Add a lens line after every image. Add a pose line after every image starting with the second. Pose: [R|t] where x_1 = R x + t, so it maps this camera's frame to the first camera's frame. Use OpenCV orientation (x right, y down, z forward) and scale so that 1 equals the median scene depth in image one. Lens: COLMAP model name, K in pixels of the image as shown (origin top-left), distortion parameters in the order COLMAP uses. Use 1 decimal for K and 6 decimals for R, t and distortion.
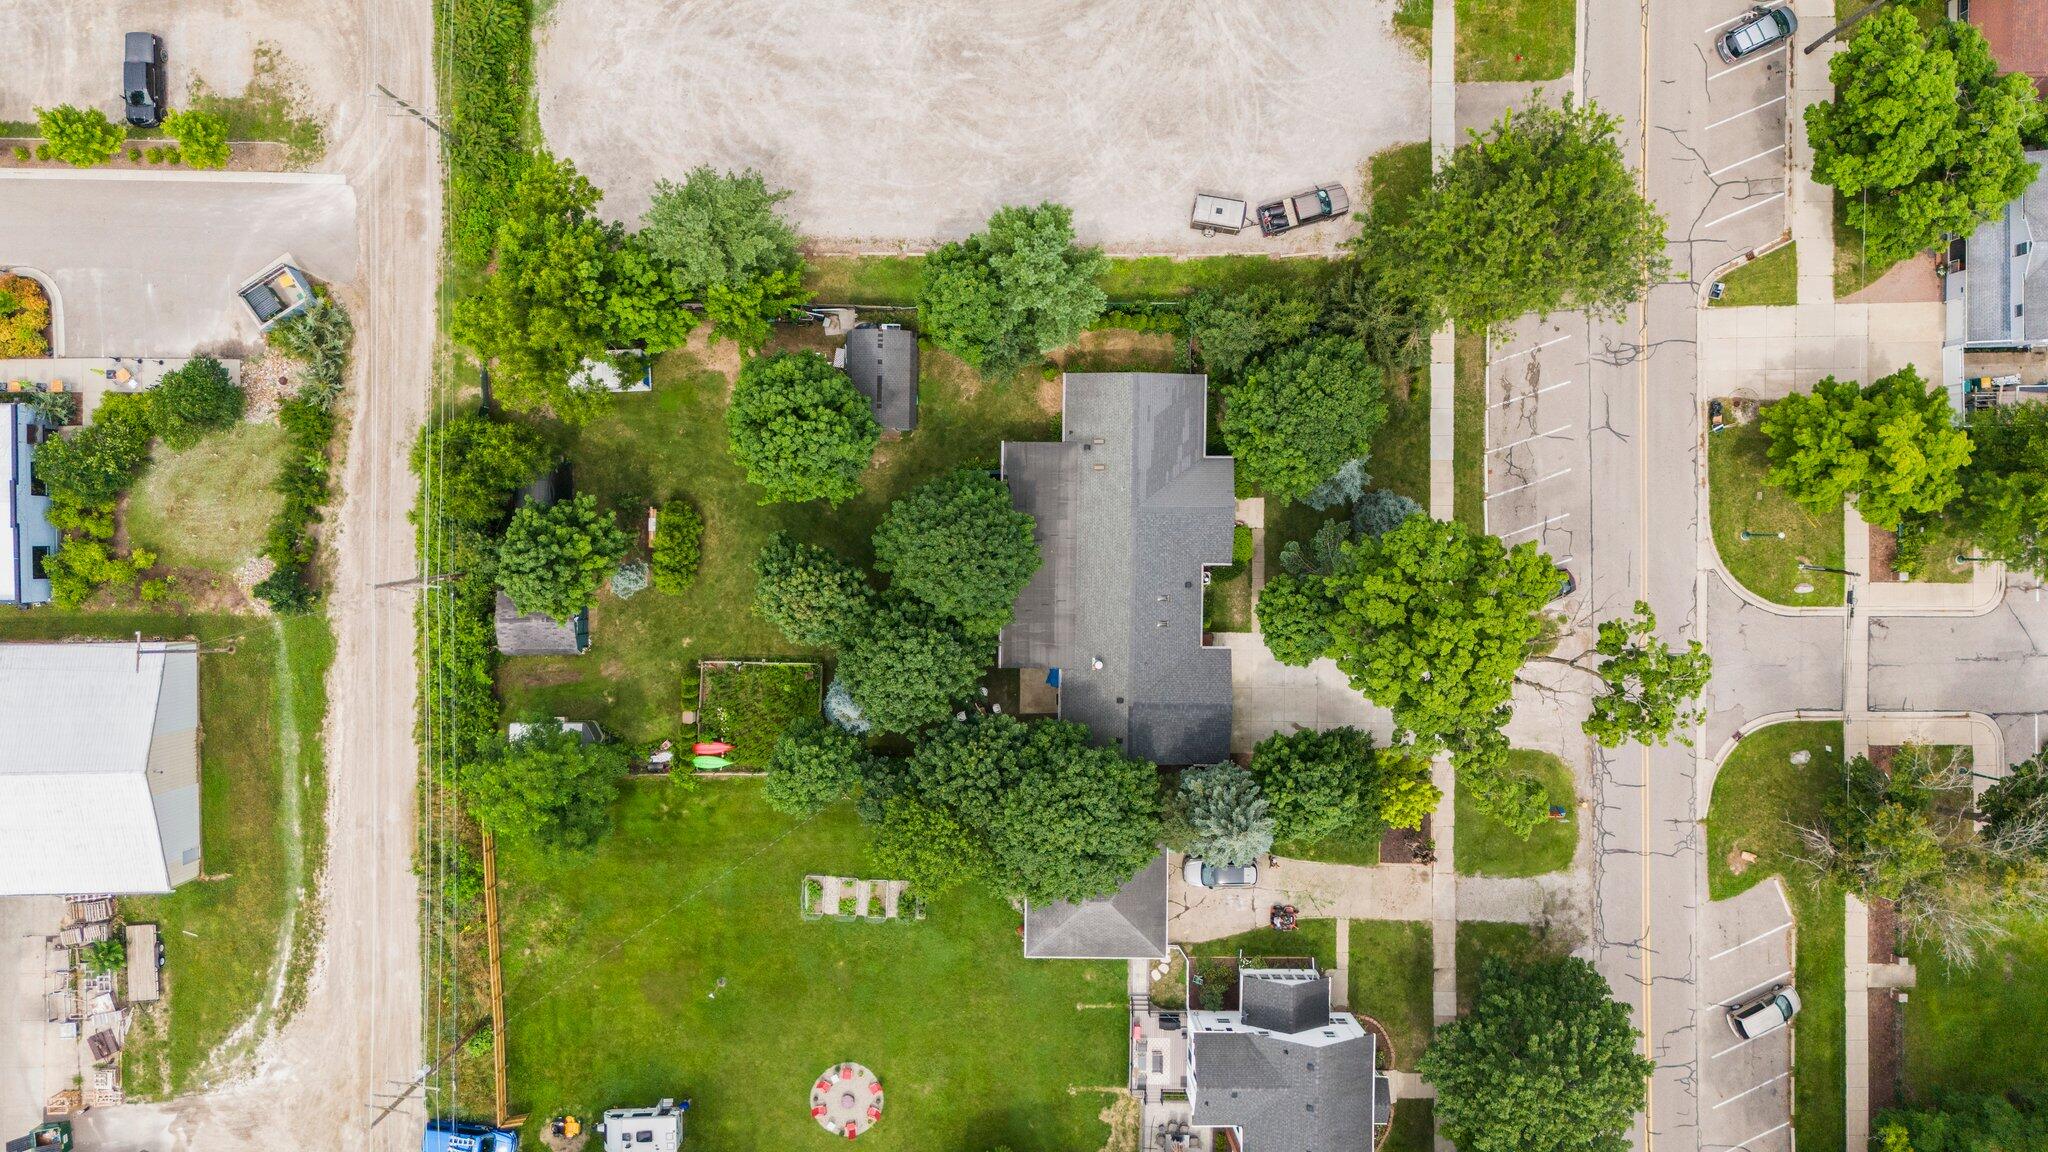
lens RADIAL K [[1470.6, 0, 1024.0], [0, 1470.6, 576.0], [0, 0, 1]] dist [0.000576, 0.000825]
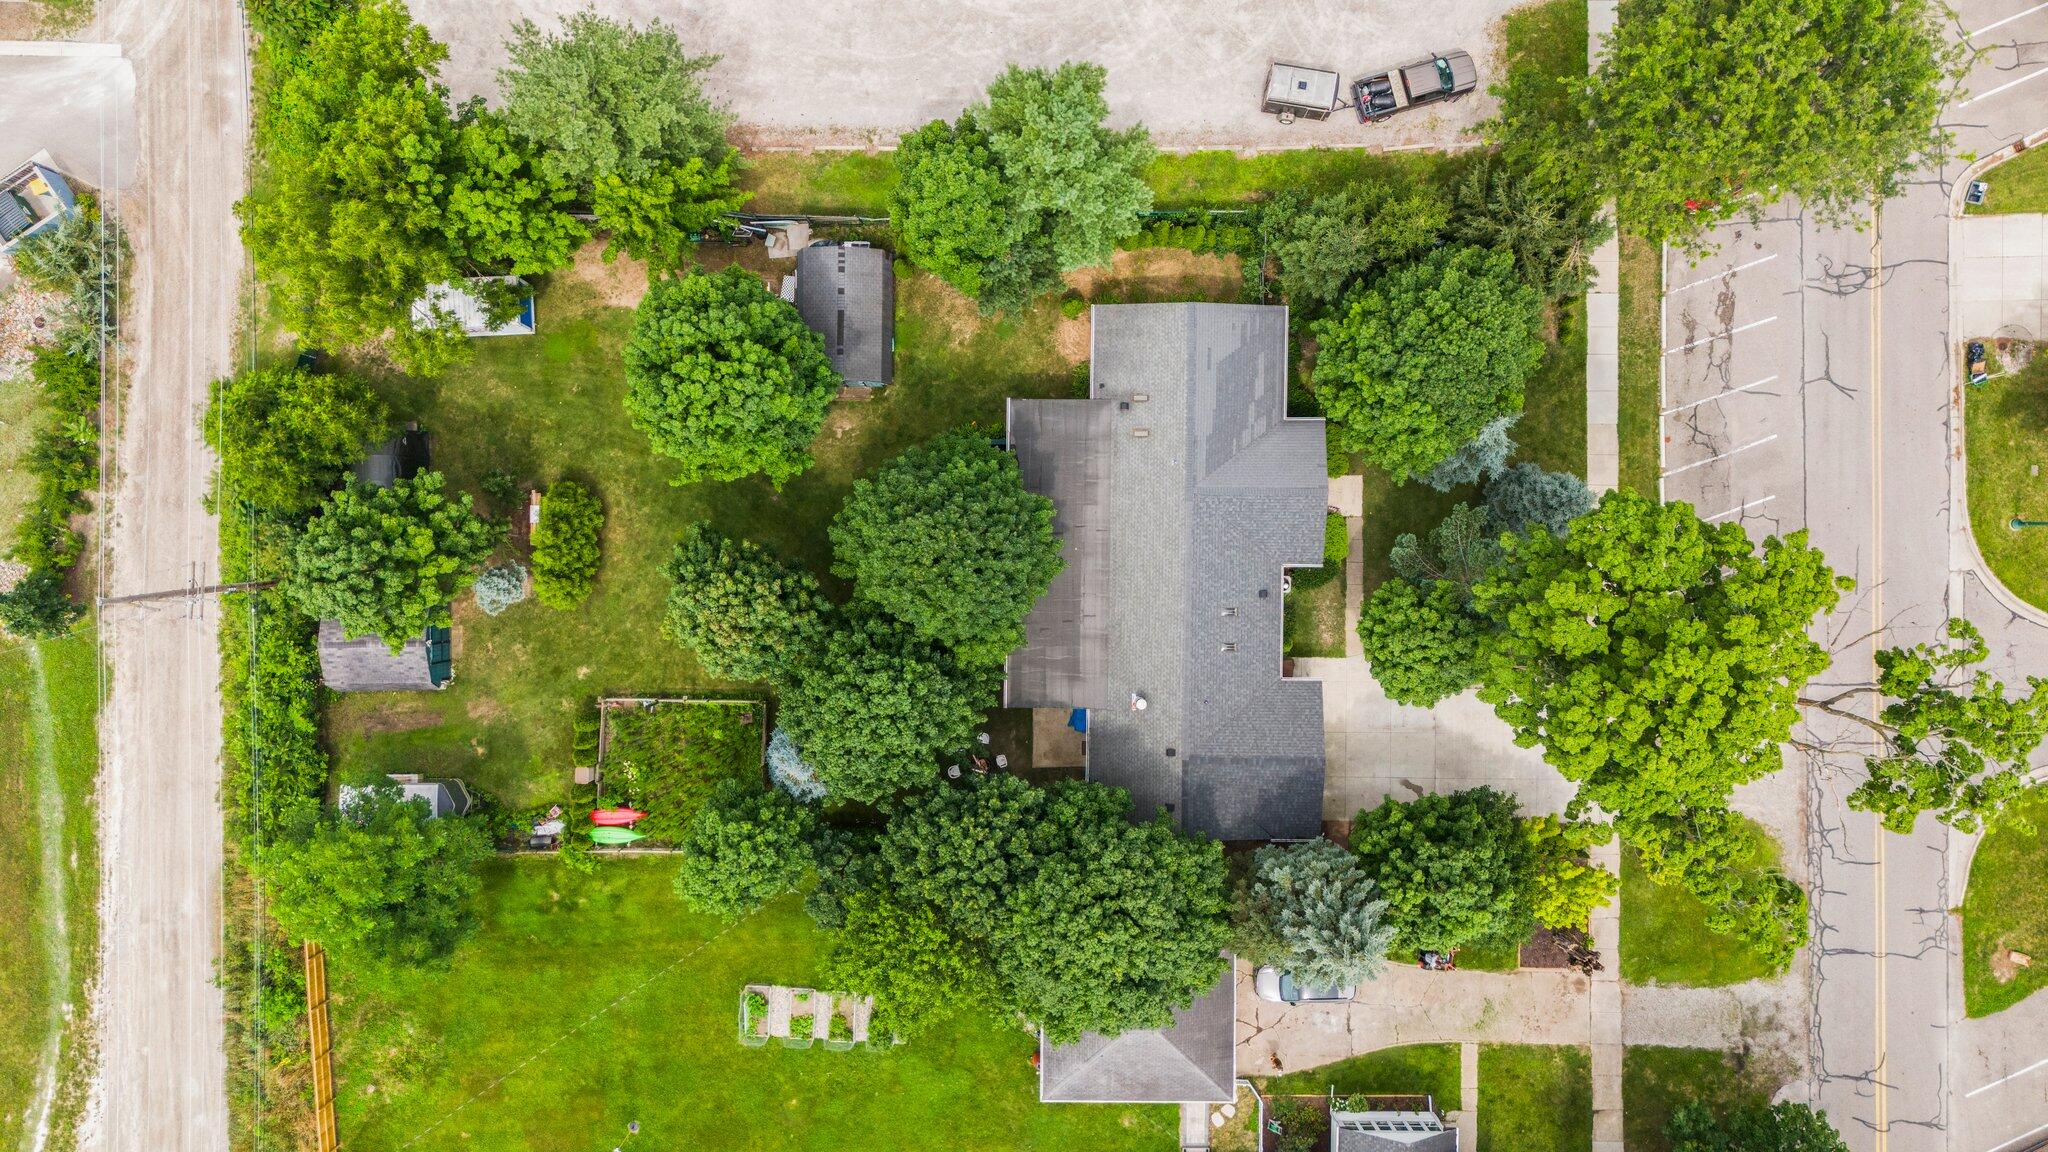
lens RADIAL K [[1470.6, 0, 1024.0], [0, 1470.6, 576.0], [0, 0, 1]] dist [0.000576, 0.000825]
pose [[0.999991, -0.002877, -0.003188, -0.004923], [0.002878, 0.999996, 0.000248, -0.003413], [0.003187, -0.000258, 0.999995, 0.273628]]
